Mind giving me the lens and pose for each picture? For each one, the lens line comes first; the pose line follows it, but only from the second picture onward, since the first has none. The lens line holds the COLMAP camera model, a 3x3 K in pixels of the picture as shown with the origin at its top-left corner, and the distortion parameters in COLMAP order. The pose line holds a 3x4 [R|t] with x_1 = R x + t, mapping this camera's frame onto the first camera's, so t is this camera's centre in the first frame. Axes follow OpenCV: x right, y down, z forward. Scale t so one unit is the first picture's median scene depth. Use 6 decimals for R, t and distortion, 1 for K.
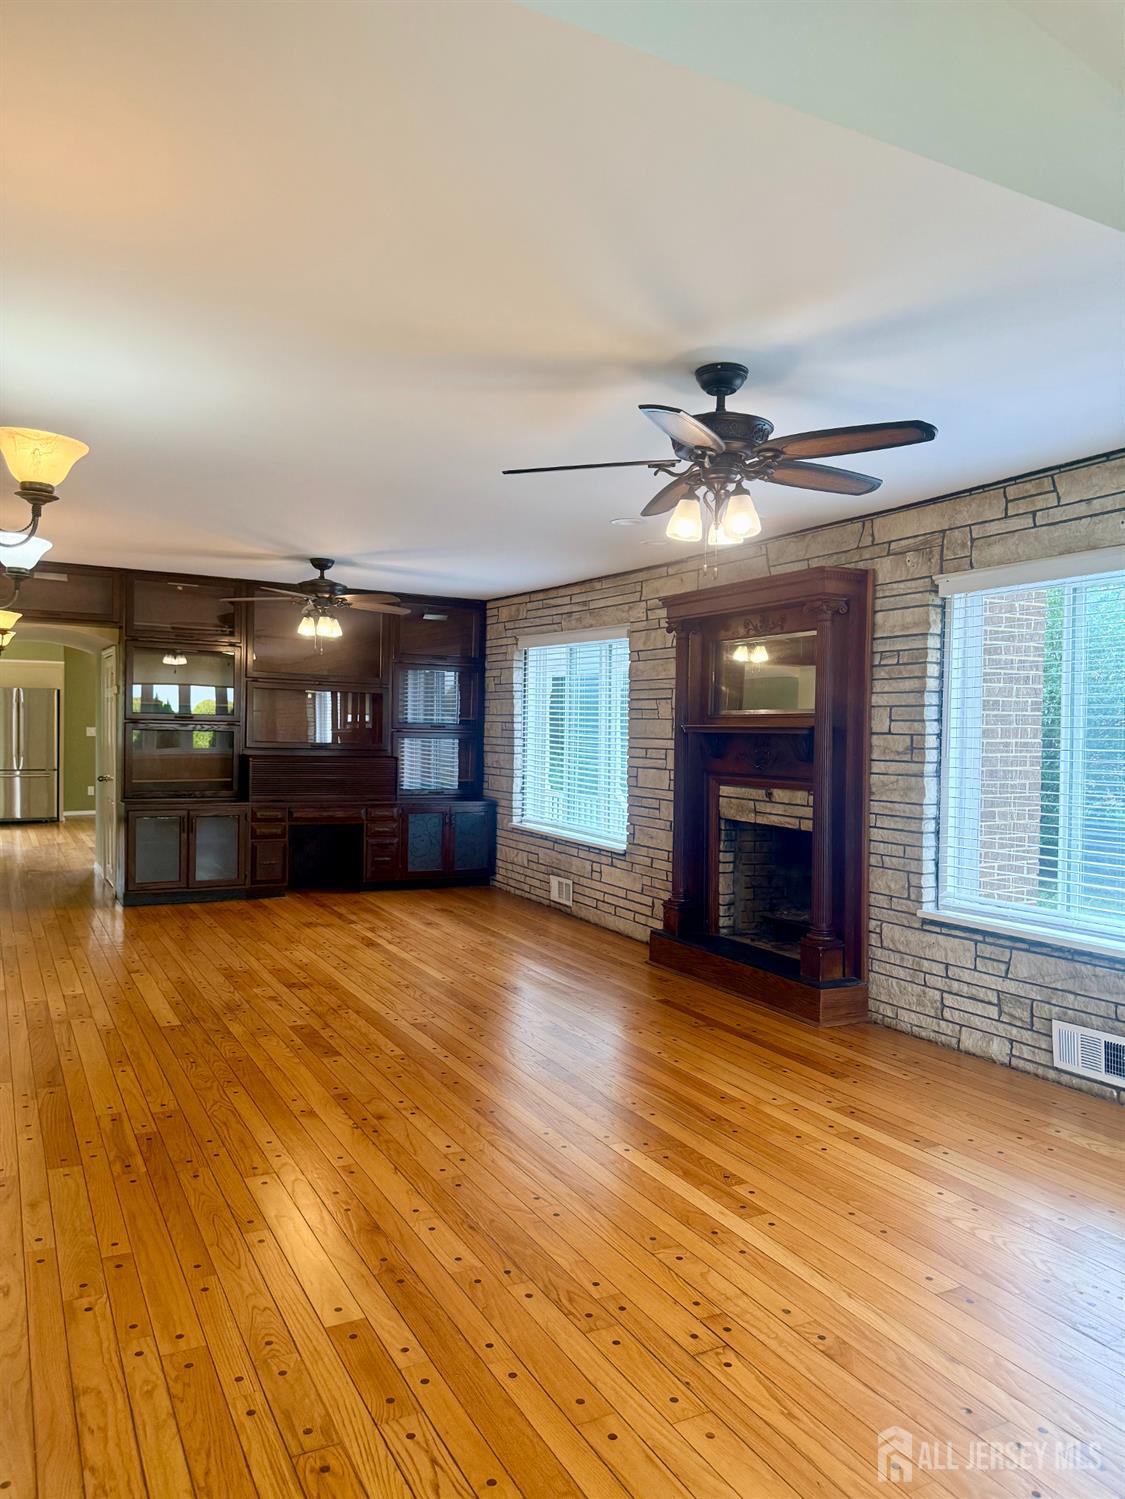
lens RADIAL K [[1061.4, 0, 565.1], [0, 1061.4, 741.3], [0, 0, 1]] dist [0.041385, -0.004572]
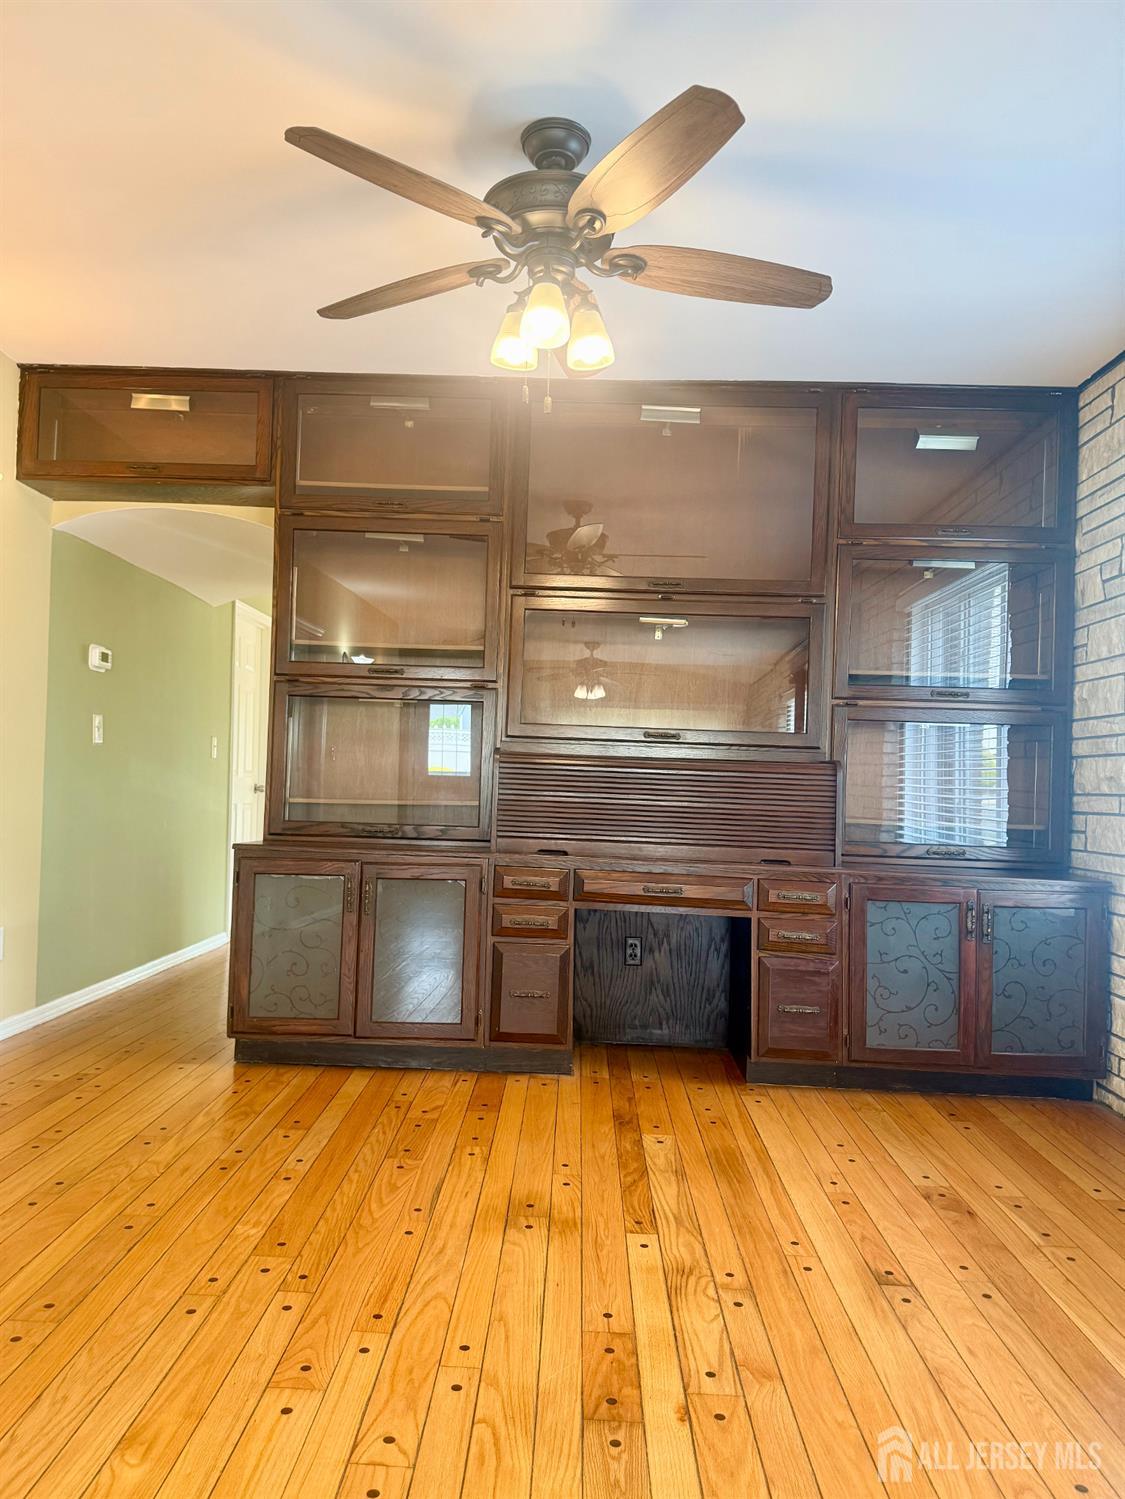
lens RADIAL K [[1061.4, 0, 565.1], [0, 1061.4, 741.3], [0, 0, 1]] dist [0.041385, -0.004572]
pose [[0.872246, -0.009124, -0.488982, -0.055281], [-0.022959, 0.997960, -0.059575, 0.039172], [0.488528, 0.063190, 0.870257, 0.668195]]
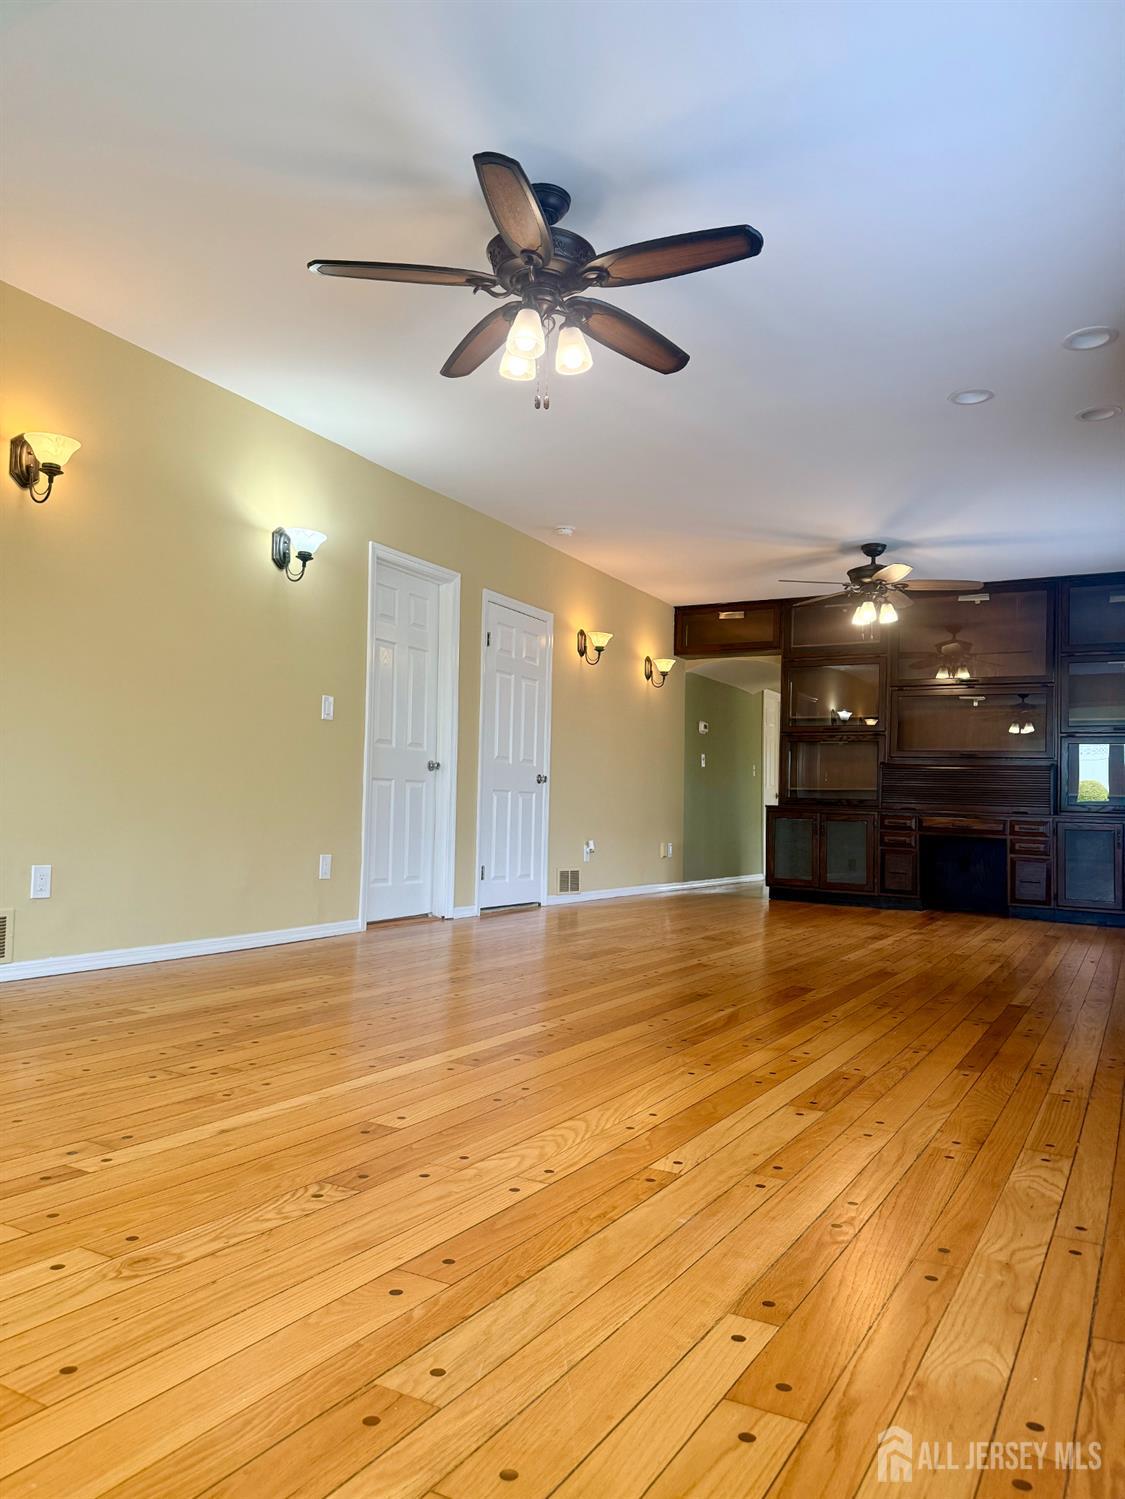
lens RADIAL K [[1069.4, 0, 561.8], [0, 1069.4, 774.5], [0, 0, 1]] dist [0.080297, -0.000663]
pose [[0.547442, -0.028697, -0.836351, 0.407394], [-0.030104, 0.998090, -0.053951, 0.094236], [0.836302, 0.054713, 0.545533, 0.217533]]
